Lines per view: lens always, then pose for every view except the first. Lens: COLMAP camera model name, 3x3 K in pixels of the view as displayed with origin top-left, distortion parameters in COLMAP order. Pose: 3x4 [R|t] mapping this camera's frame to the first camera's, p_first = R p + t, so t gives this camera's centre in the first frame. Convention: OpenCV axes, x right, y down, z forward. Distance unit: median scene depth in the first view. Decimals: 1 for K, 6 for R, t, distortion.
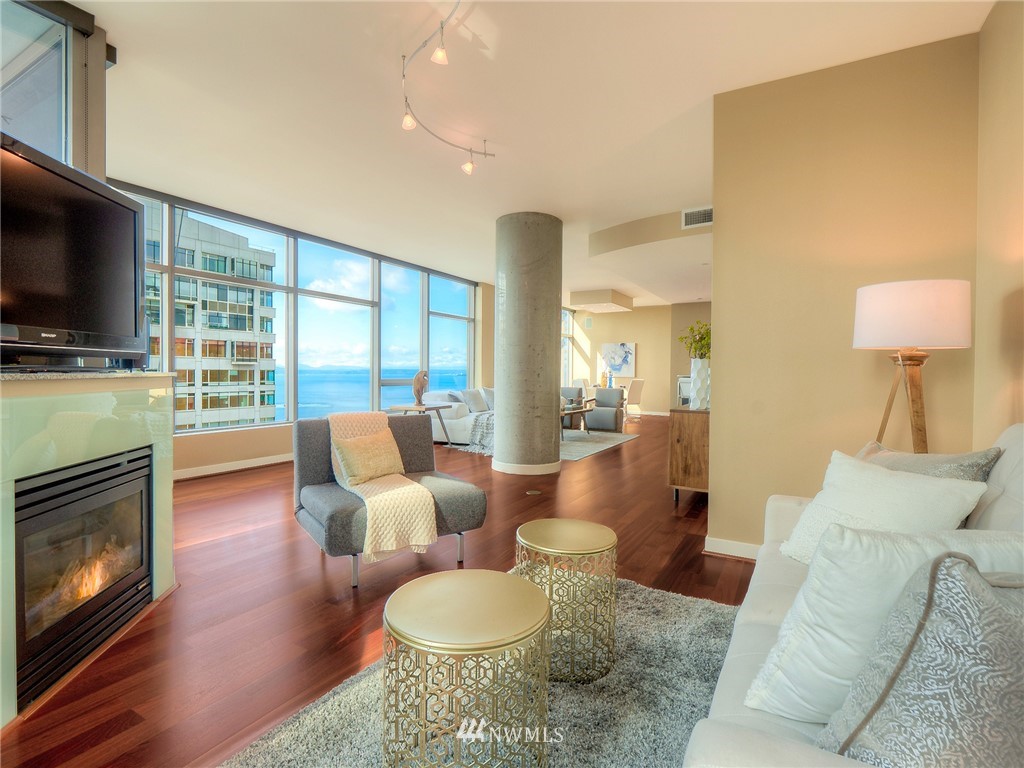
lens RADIAL K [[500.7, 0, 511.3], [0, 500.7, 376.2], [0, 0, 1]] dist [-0.010833, -0.000656]
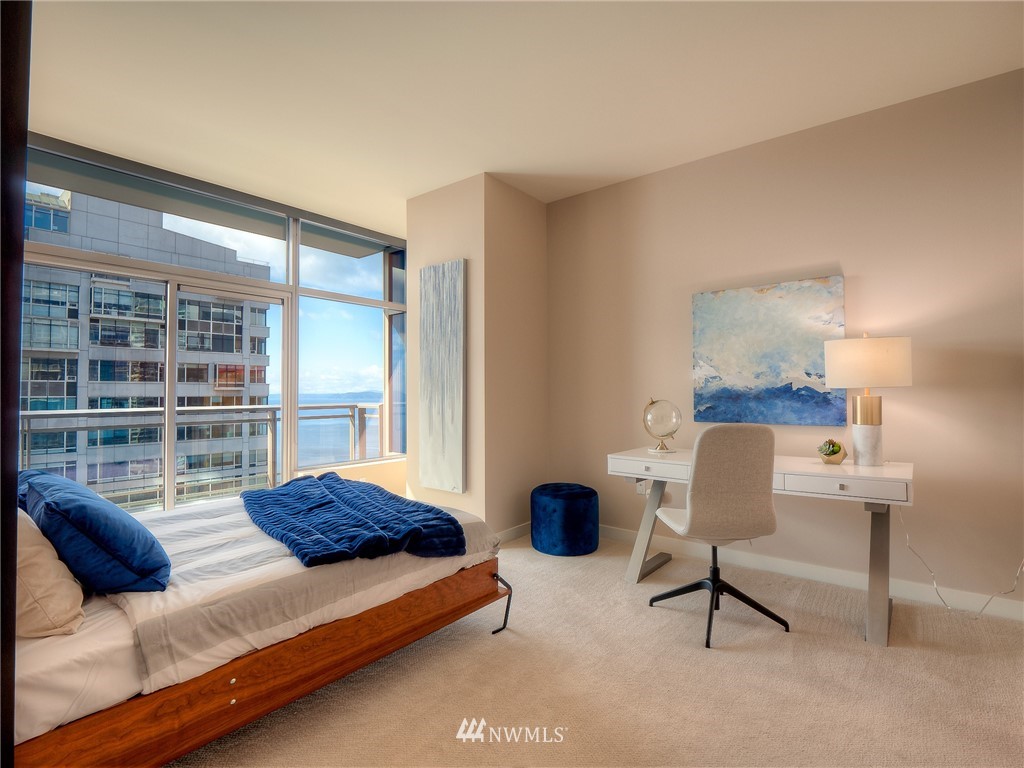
lens RADIAL K [[500.7, 0, 506.8], [0, 500.7, 381.1], [0, 0, 1]] dist [-0.010833, -0.000656]
pose [[0.987142, -0.012361, -0.159366, 0.099119], [0.006449, 0.999274, -0.037558, -0.003290], [0.159715, 0.036047, 0.986505, 0.200066]]
